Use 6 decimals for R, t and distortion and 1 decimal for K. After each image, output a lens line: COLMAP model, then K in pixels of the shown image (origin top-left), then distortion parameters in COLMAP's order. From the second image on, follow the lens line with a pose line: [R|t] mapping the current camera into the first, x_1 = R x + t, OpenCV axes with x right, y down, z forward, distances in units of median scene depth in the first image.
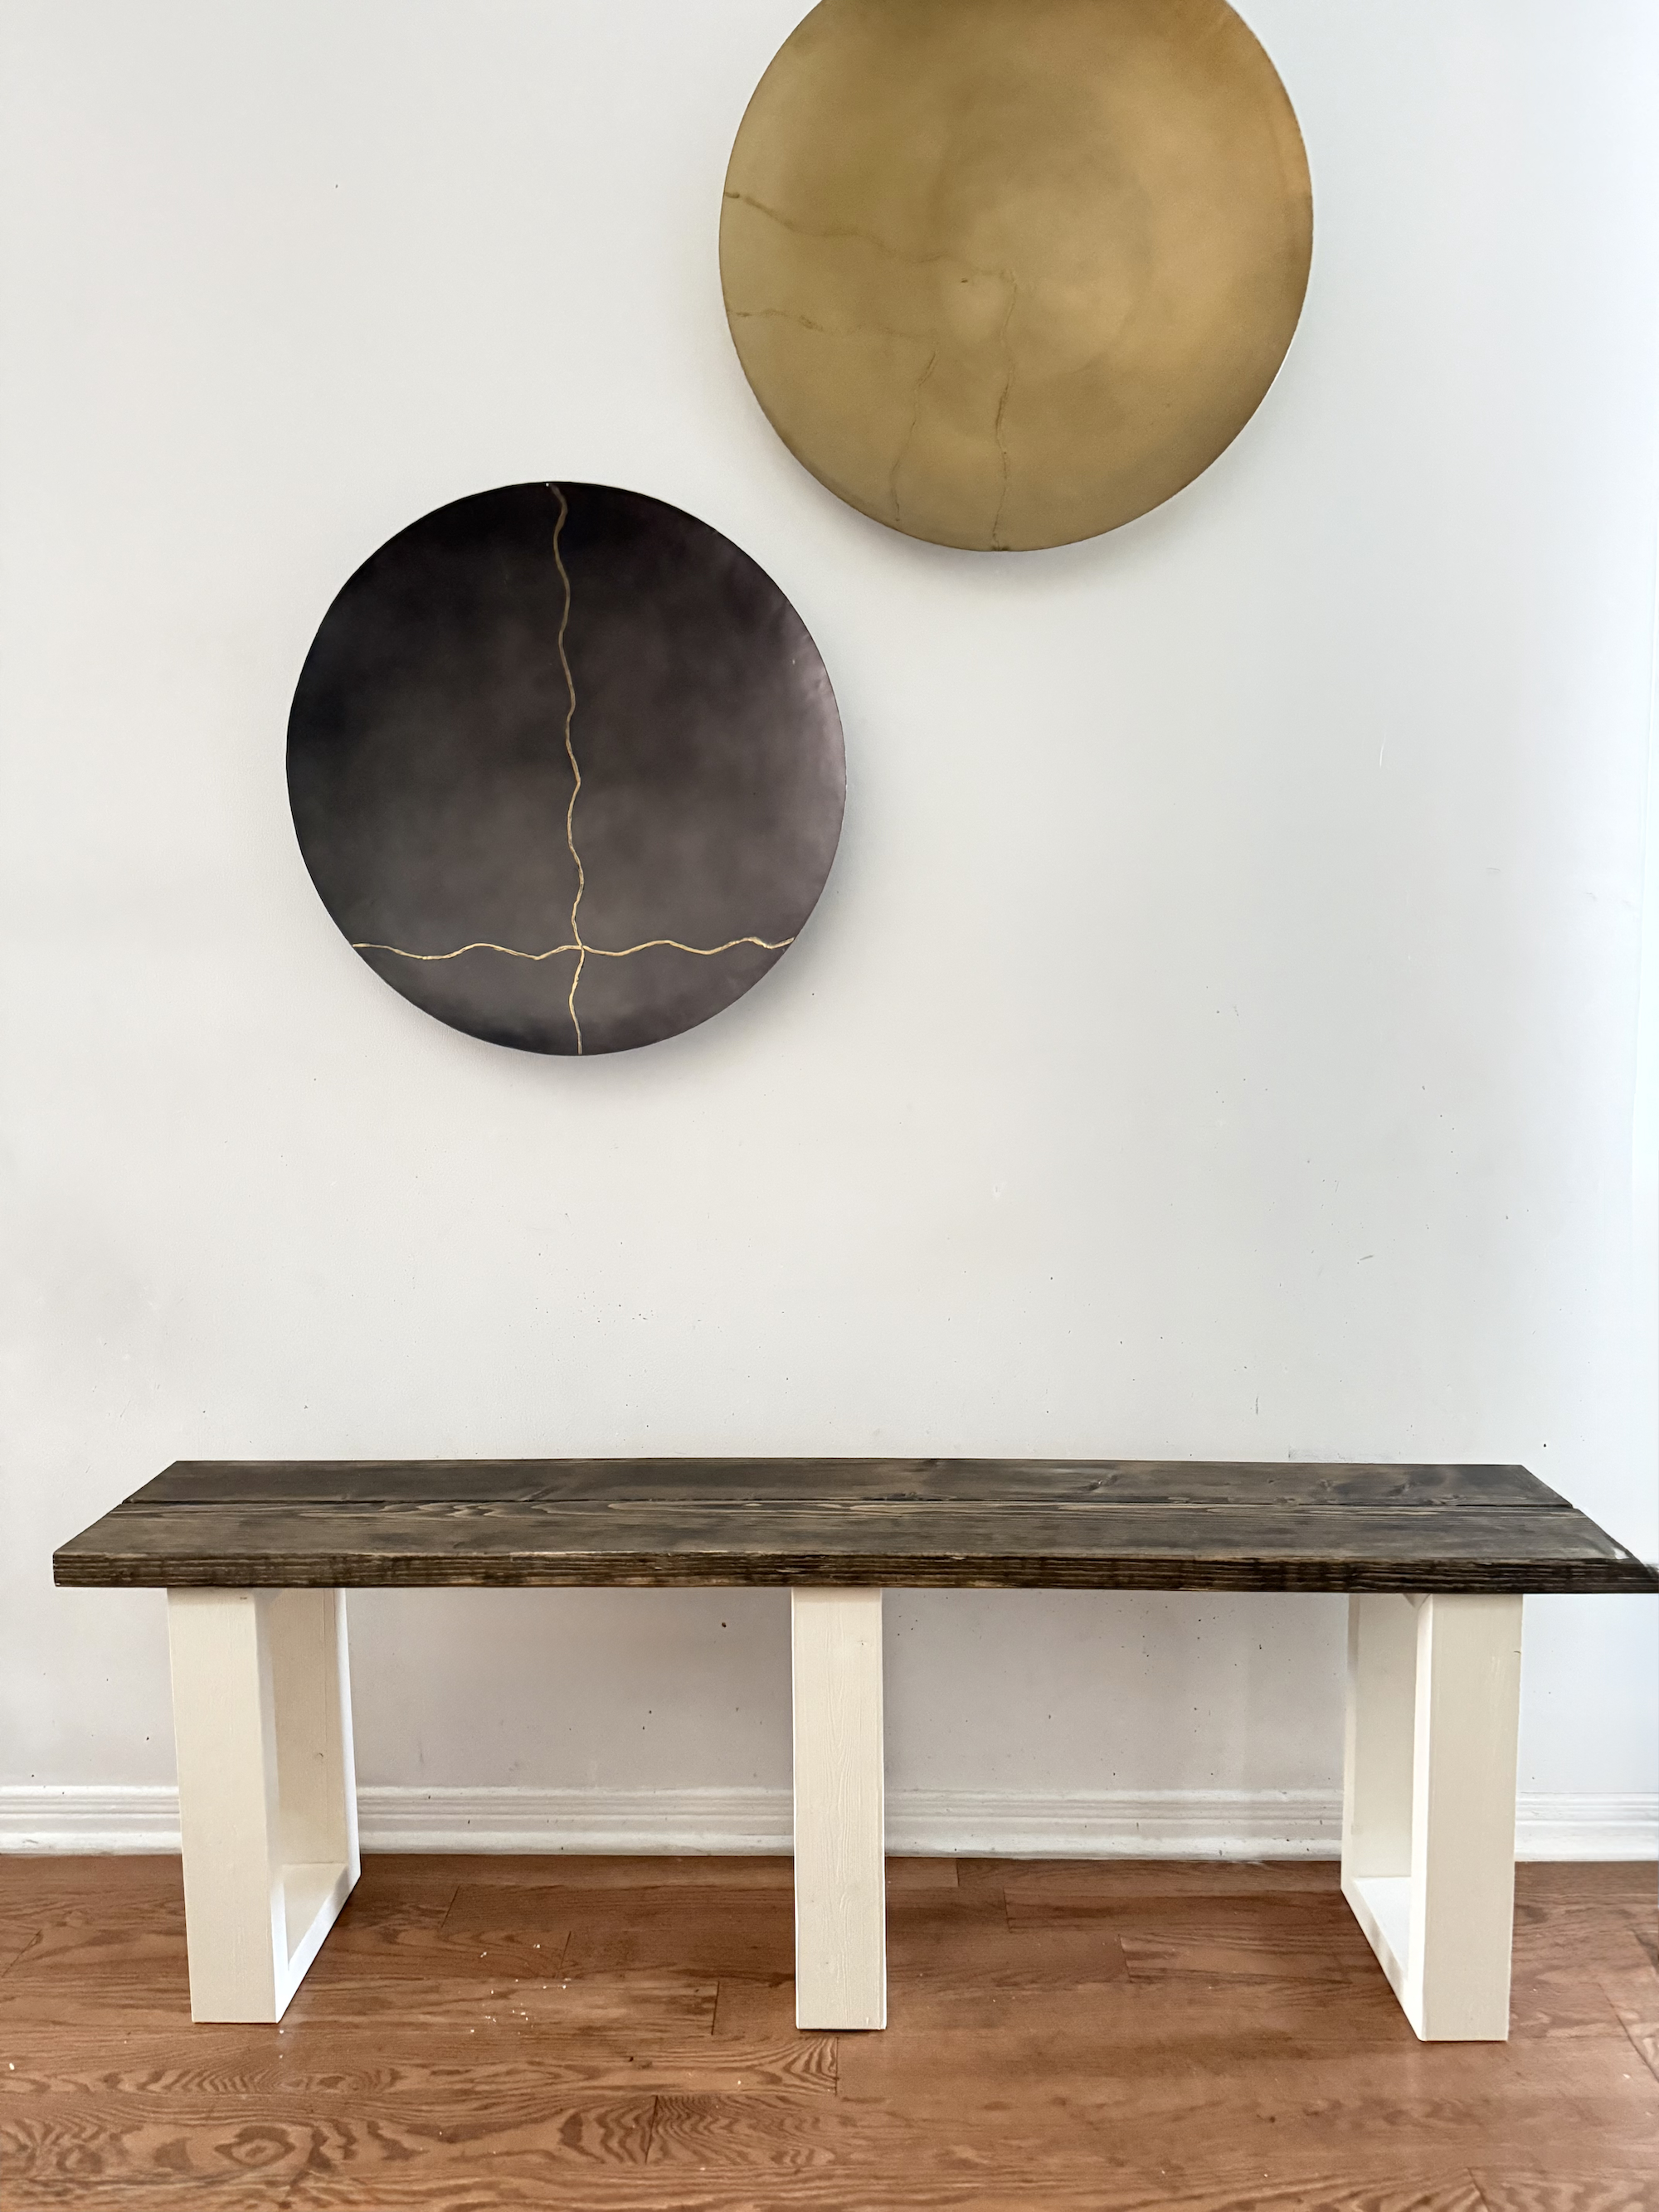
lens RADIAL K [[1566.0, 0, 822.4], [0, 1566.0, 1103.9], [0, 0, 1]] dist [-0.003025, -0.004625]
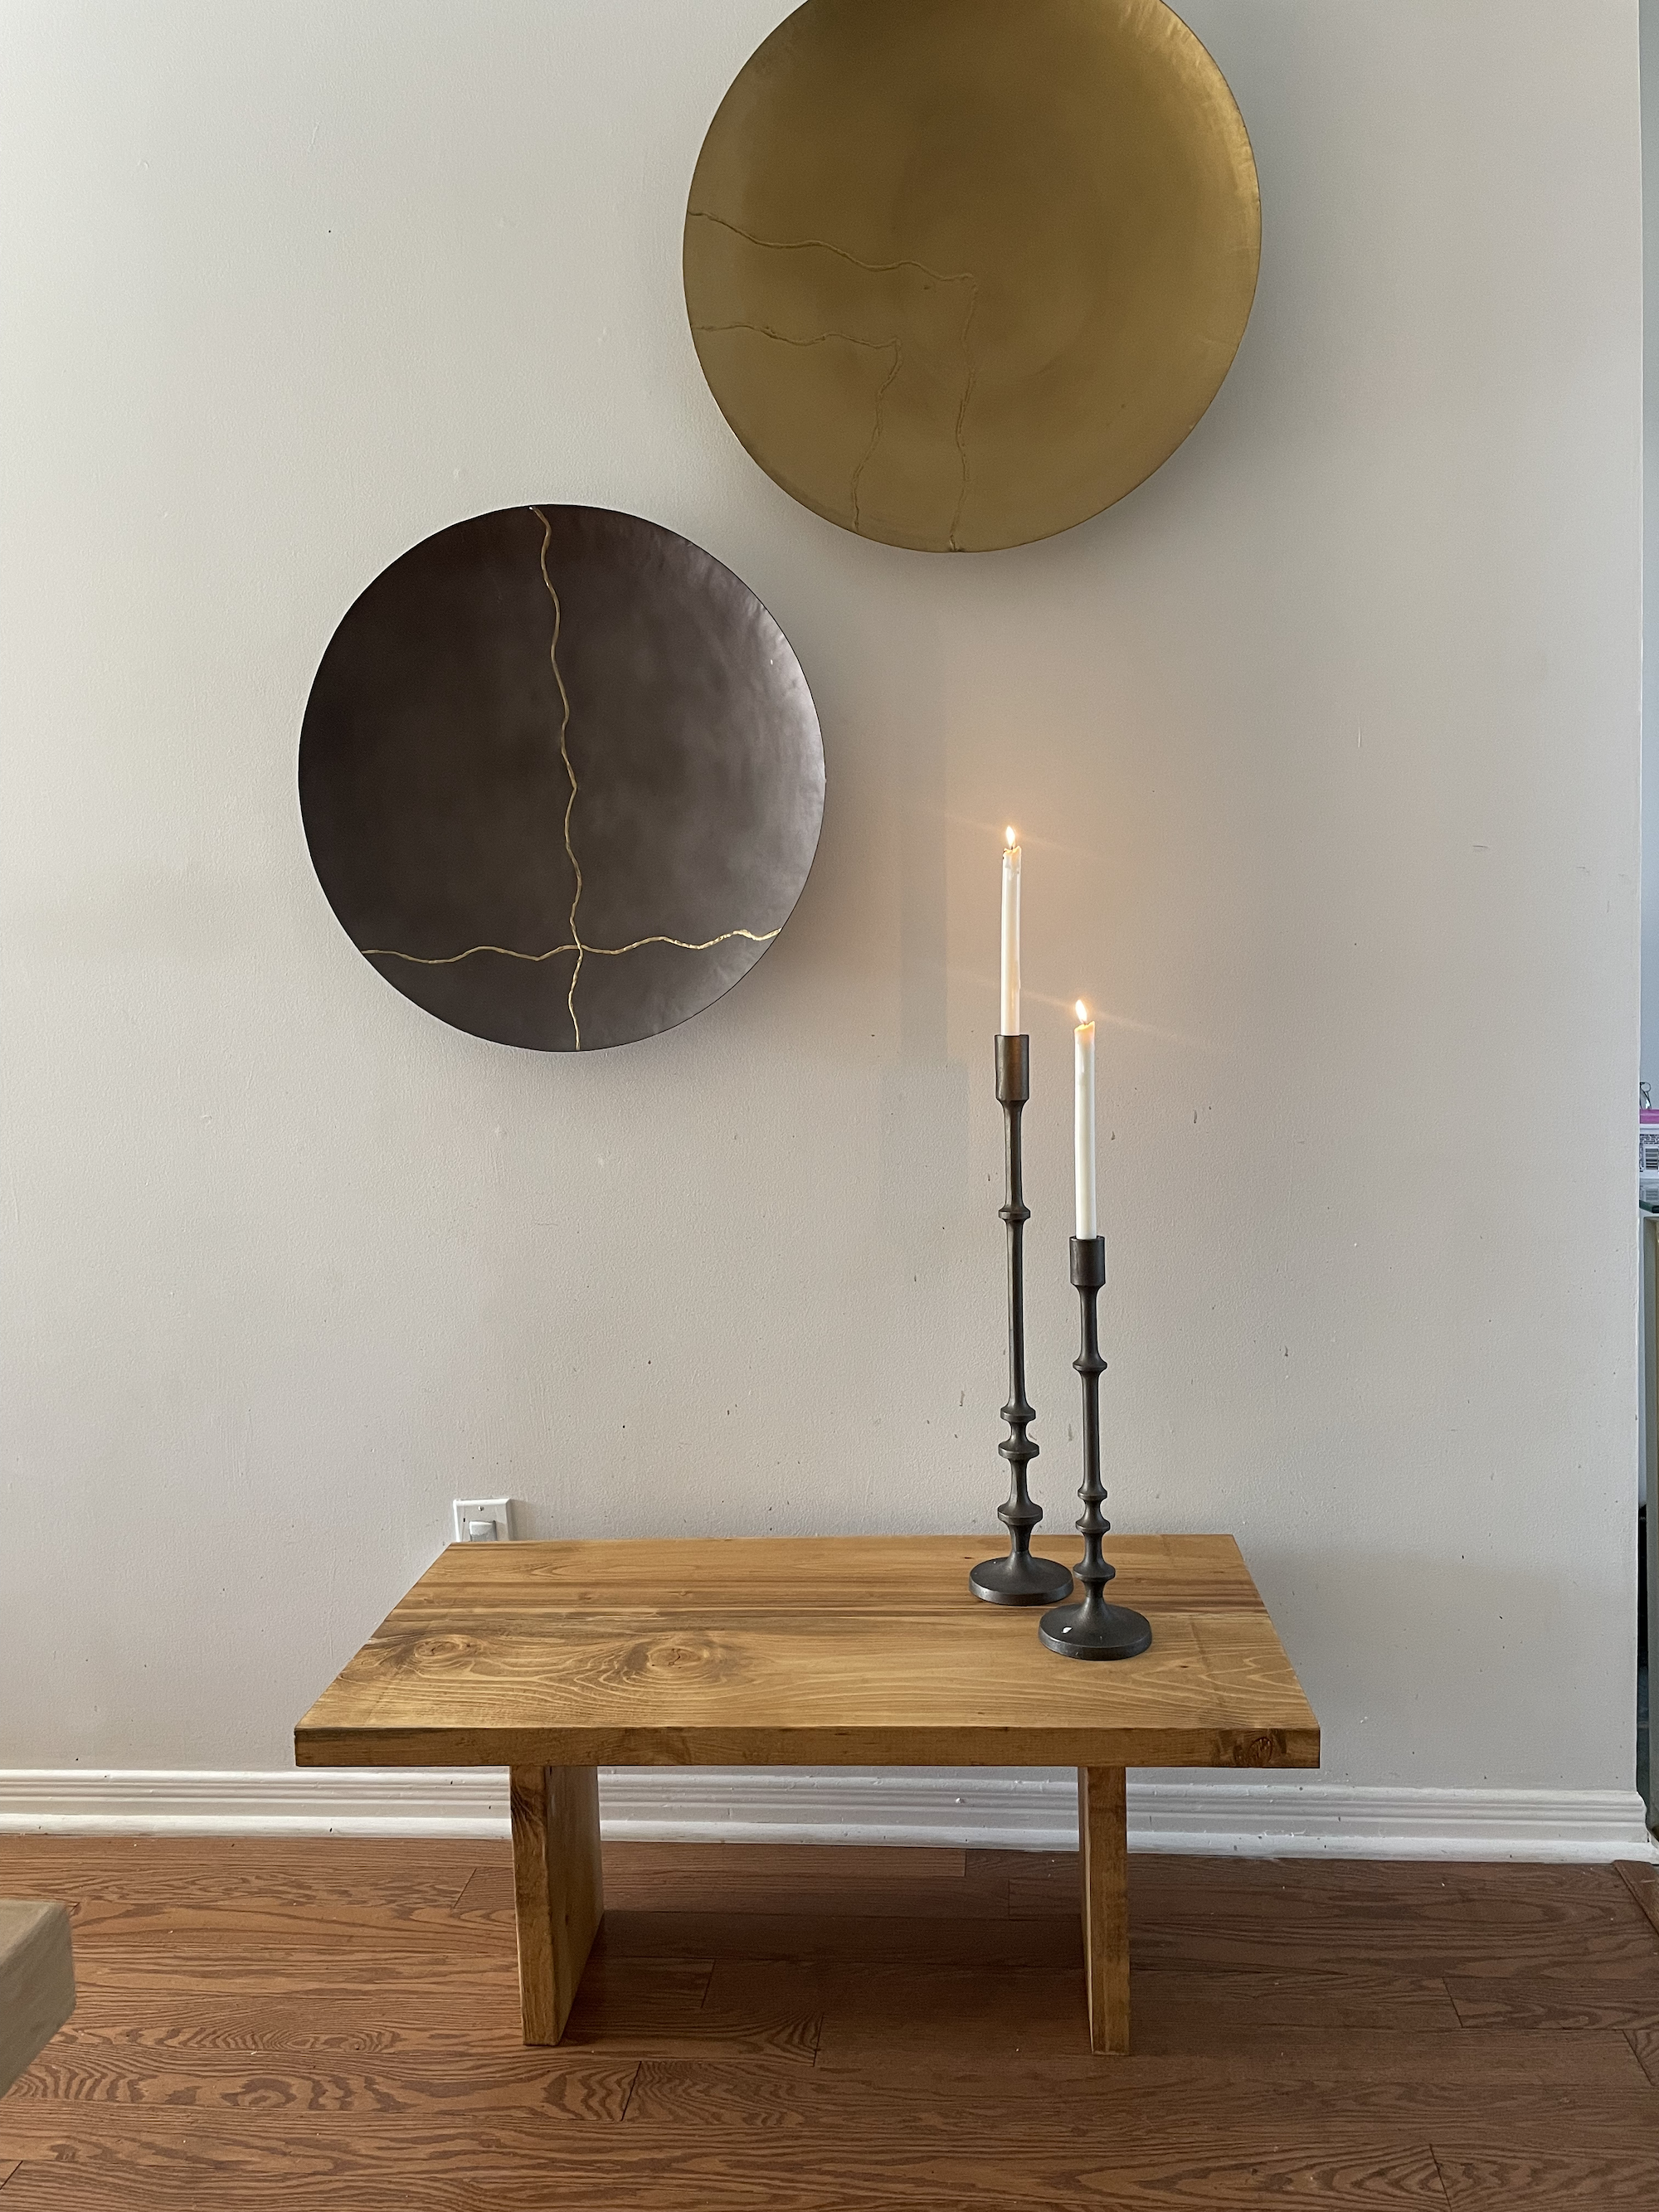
lens RADIAL K [[1673.1, 0, 850.0], [0, 1673.1, 1083.2], [0, 0, 1]] dist [0.069401, -0.097021]
pose [[0.996865, -0.019643, -0.076641, 0.126906], [0.018765, 0.999750, -0.012153, 0.005764], [0.076861, 0.010676, 0.996985, -0.107958]]
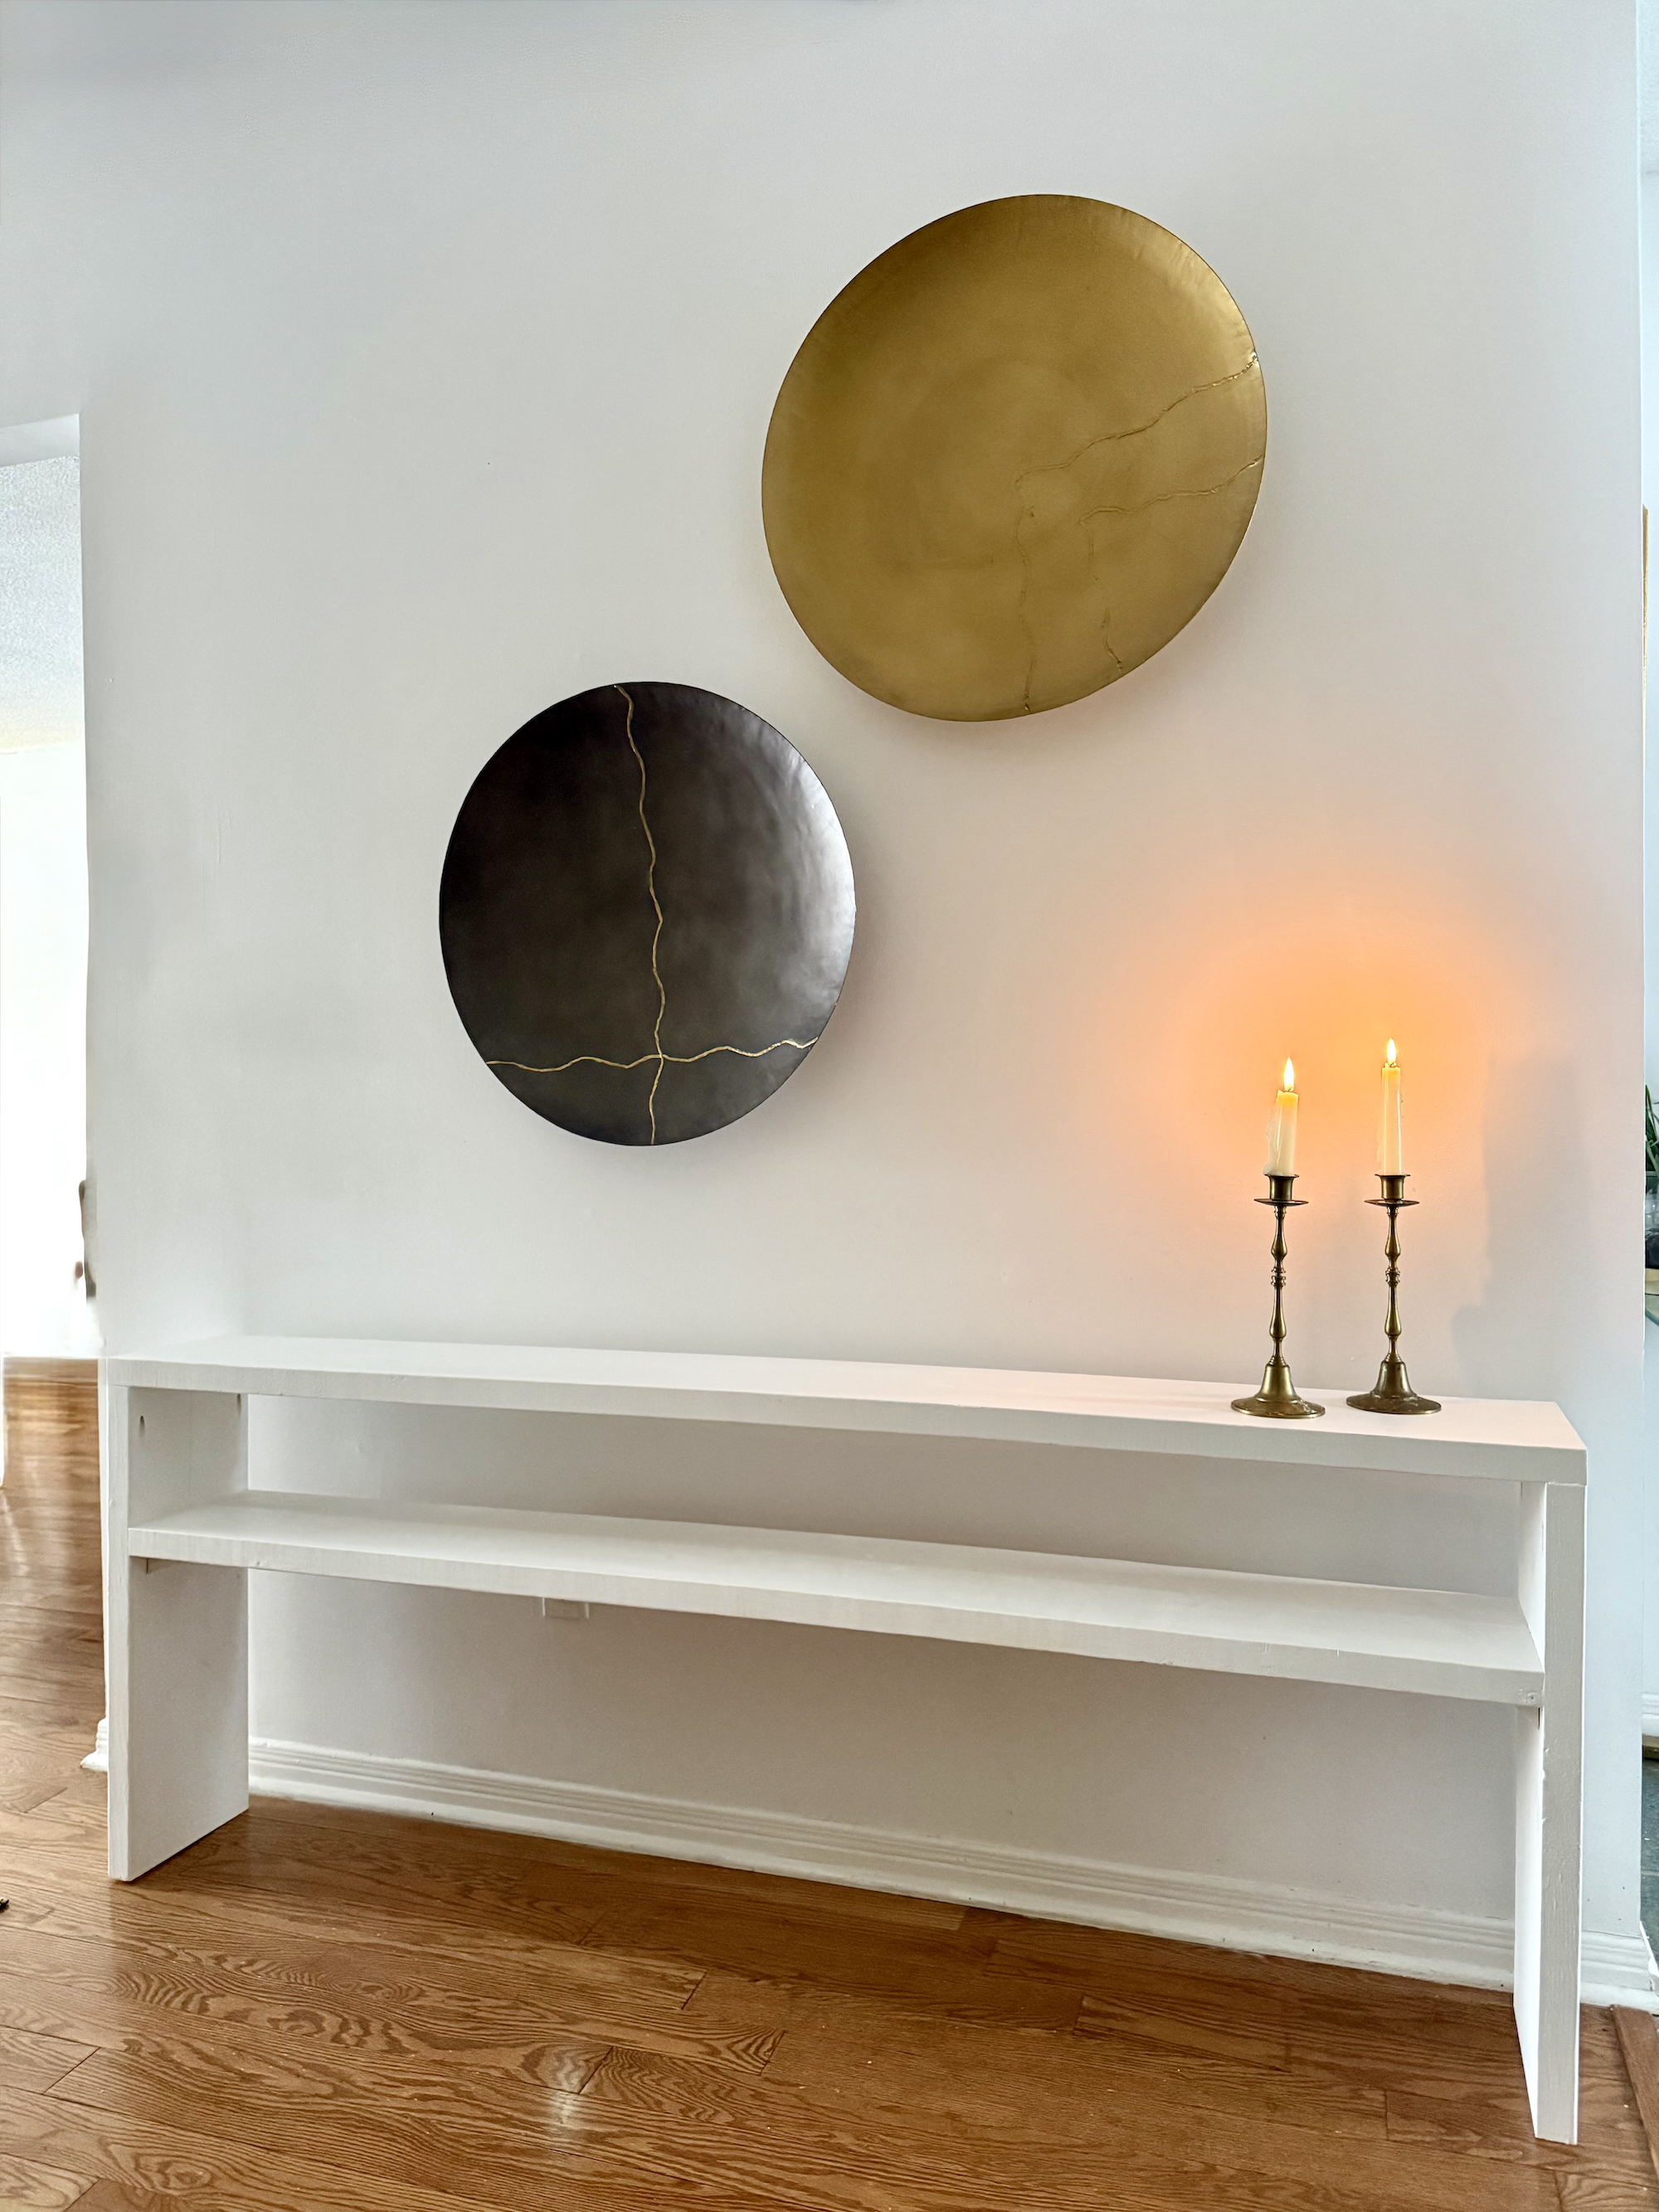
lens RADIAL K [[1566.9, 0, 838.3], [0, 1566.9, 1091.3], [0, 0, 1]] dist [-0.002324, -0.006796]
pose [[0.957865, 0.002998, -0.287204, 0.374295], [-0.027179, 0.996405, -0.080245, 0.020613], [0.285930, 0.084670, 0.954502, -0.110484]]
